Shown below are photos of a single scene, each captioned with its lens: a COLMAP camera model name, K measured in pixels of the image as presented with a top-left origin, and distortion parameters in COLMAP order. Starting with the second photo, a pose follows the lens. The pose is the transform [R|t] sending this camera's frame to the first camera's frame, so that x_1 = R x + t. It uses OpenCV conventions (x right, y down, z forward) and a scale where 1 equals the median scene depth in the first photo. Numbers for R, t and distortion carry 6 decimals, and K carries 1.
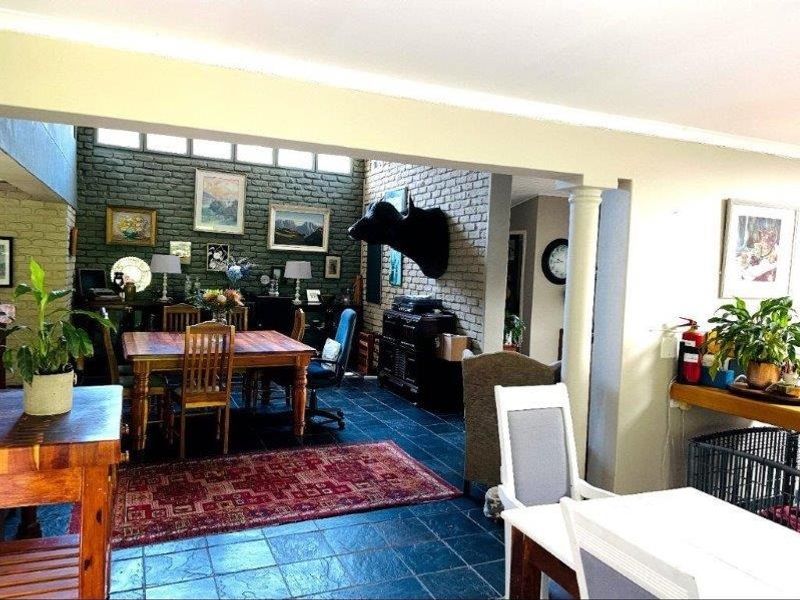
lens RADIAL K [[599.4, 0, 400.0], [0, 599.4, 300.0], [0, 0, 1]] dist [0.033262, -0.002264]
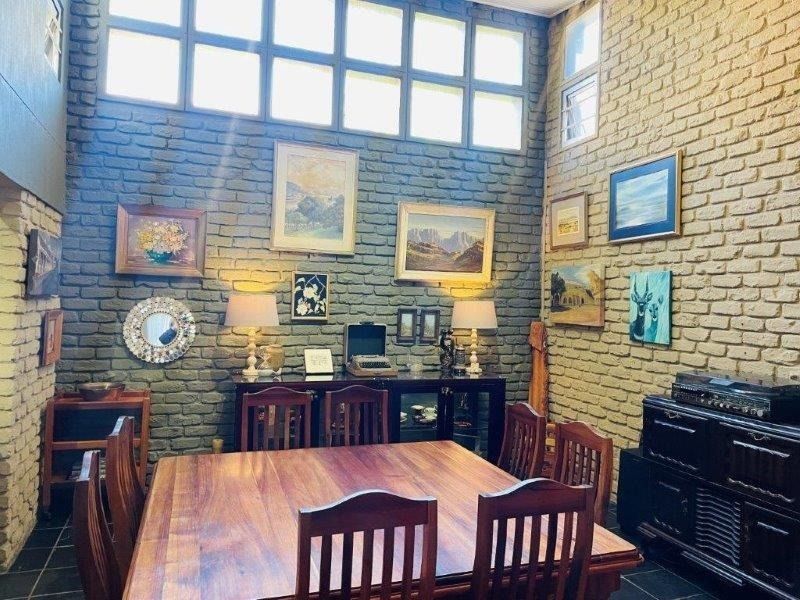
lens RADIAL K [[599.4, 0, 400.0], [0, 599.4, 300.0], [0, 0, 1]] dist [0.033262, -0.002264]
pose [[0.994558, -0.015887, -0.102966, -0.174460], [0.010113, 0.998360, -0.056354, -0.036500], [0.103693, 0.055006, 0.993087, 0.481137]]
